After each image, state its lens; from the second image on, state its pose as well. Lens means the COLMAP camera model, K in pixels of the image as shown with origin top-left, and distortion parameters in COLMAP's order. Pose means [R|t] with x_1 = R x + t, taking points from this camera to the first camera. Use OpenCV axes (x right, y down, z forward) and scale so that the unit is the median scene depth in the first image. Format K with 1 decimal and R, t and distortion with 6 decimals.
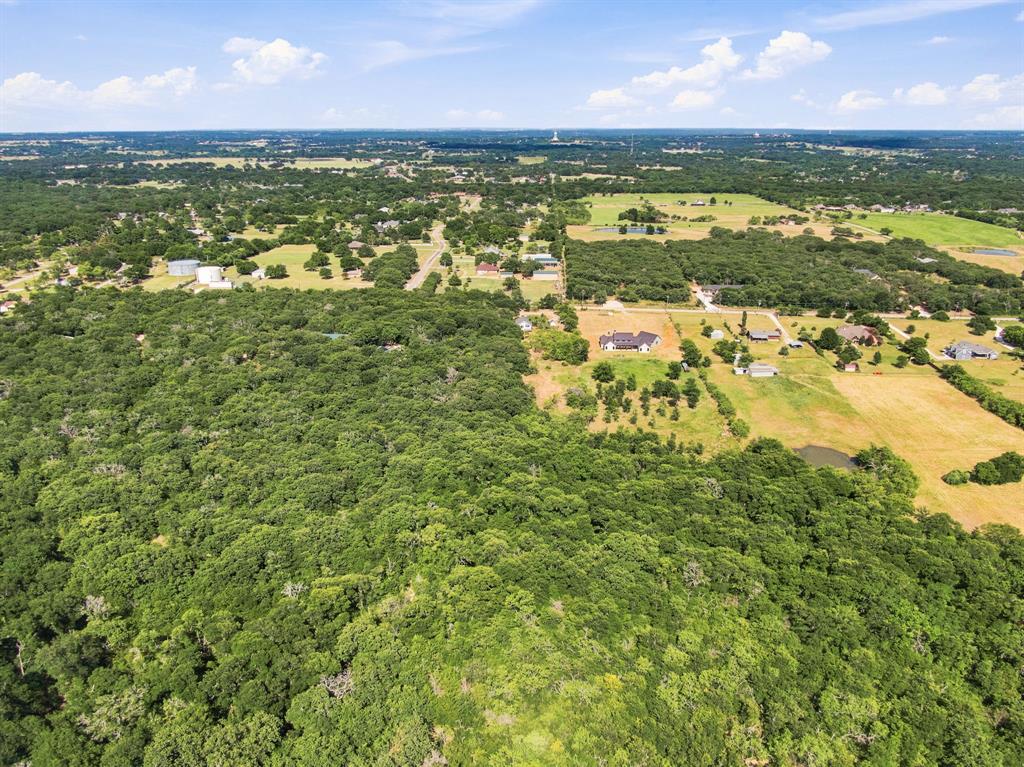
lens RADIAL K [[727.3, 0, 514.3], [0, 727.3, 387.4], [0, 0, 1]] dist [0.018798, -0.036100]
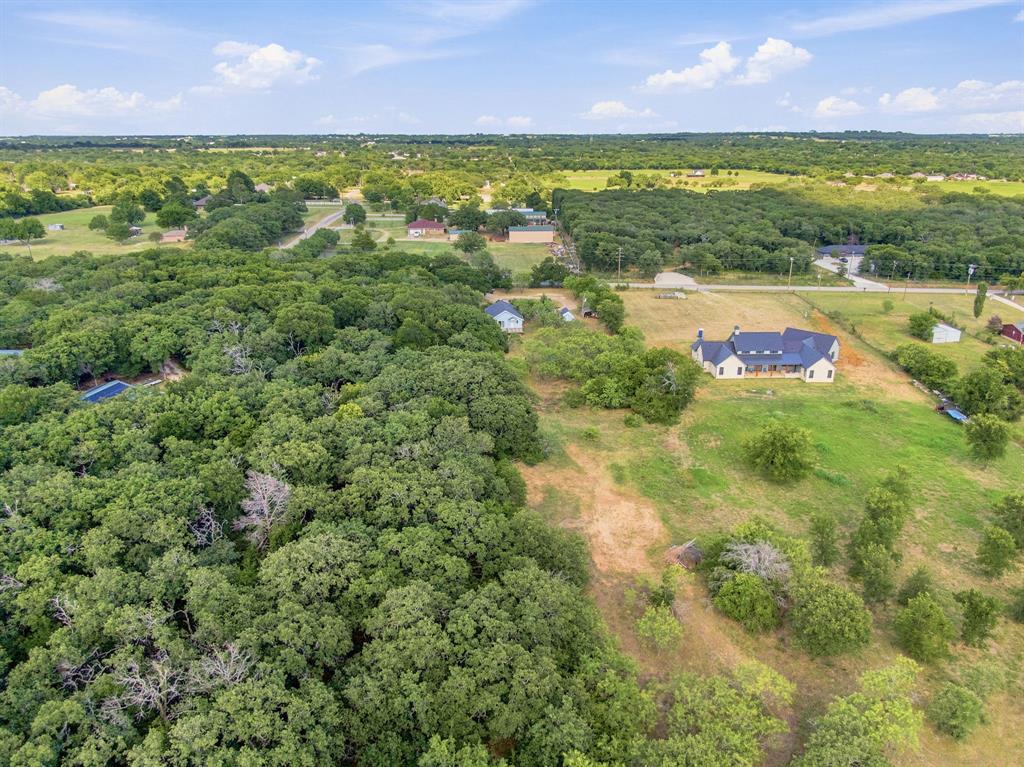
lens RADIAL K [[727.3, 0, 513.7], [0, 727.3, 390.1], [0, 0, 1]] dist [0.018798, -0.036100]
pose [[0.997753, -0.023032, 0.062909, -0.009679], [0.023428, 0.999710, -0.005560, -0.039755], [-0.062763, 0.007021, 0.998004, 0.543172]]
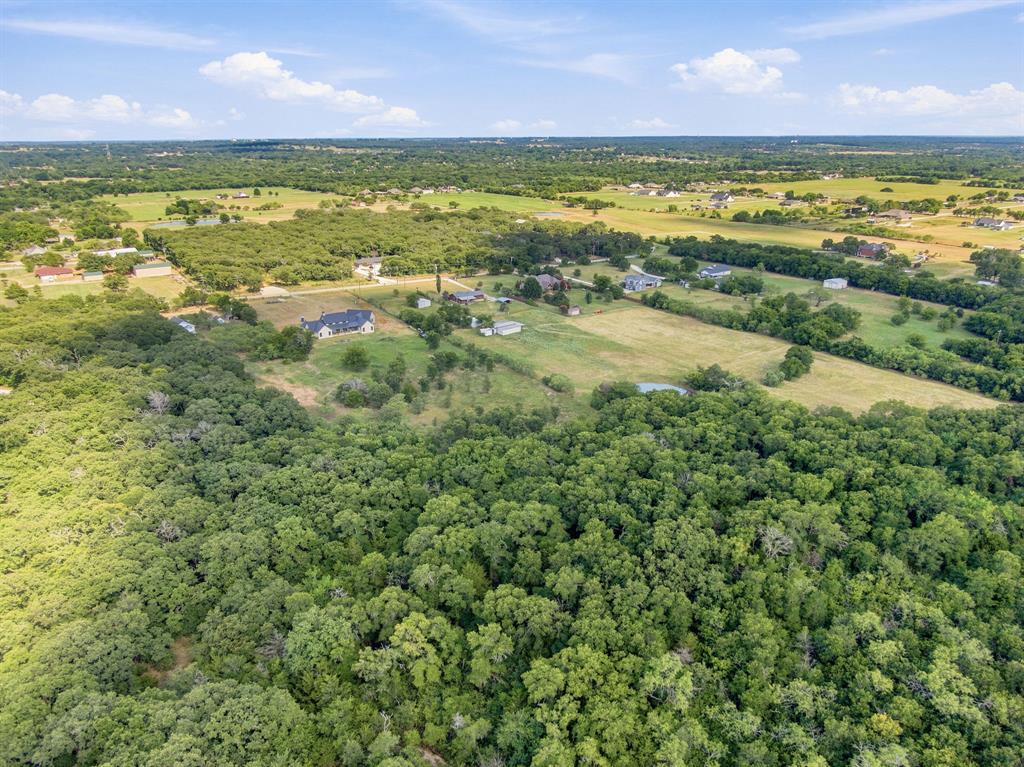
lens RADIAL K [[727.3, 0, 512.1], [0, 727.3, 385.3], [0, 0, 1]] dist [0.018798, -0.036100]
pose [[0.784386, -0.203640, 0.585892, -0.159631], [0.212652, 0.975613, 0.054401, -0.000671], [-0.582682, 0.081920, 0.808561, 0.226658]]
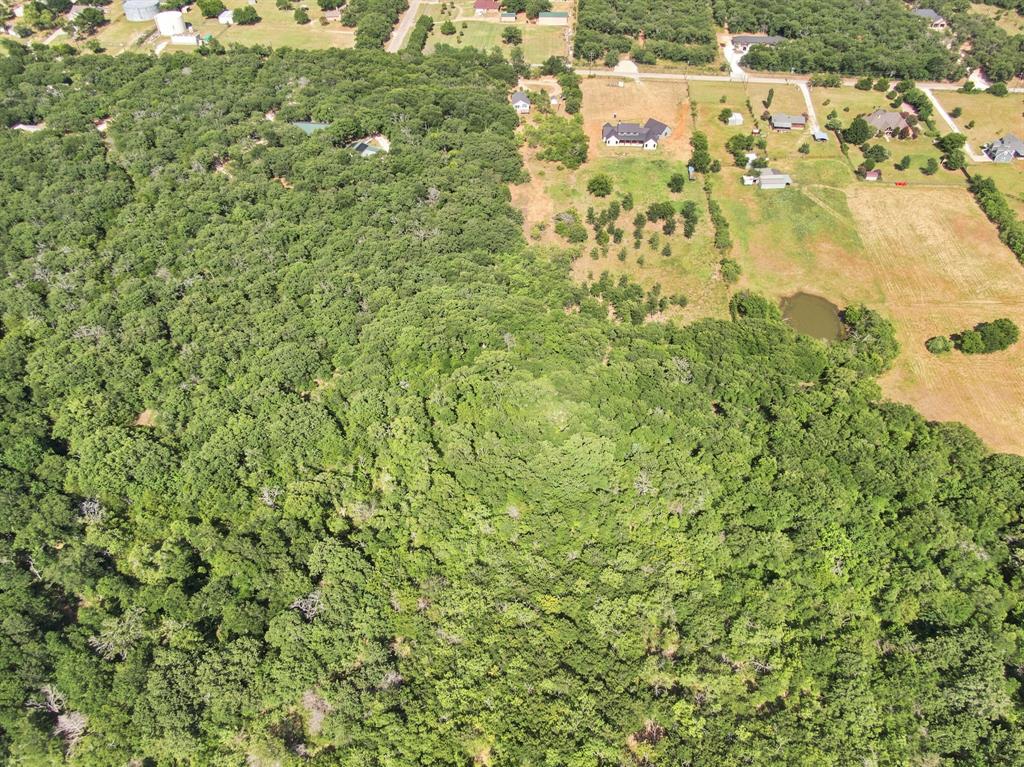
lens RADIAL K [[727.3, 0, 515.4], [0, 727.3, 385.9], [0, 0, 1]] dist [0.018798, -0.036100]
pose [[0.999395, 0.017060, -0.030296, 0.038255], [-0.003293, 0.913879, 0.405973, -0.129422], [0.034613, -0.405628, 0.913383, 0.035895]]
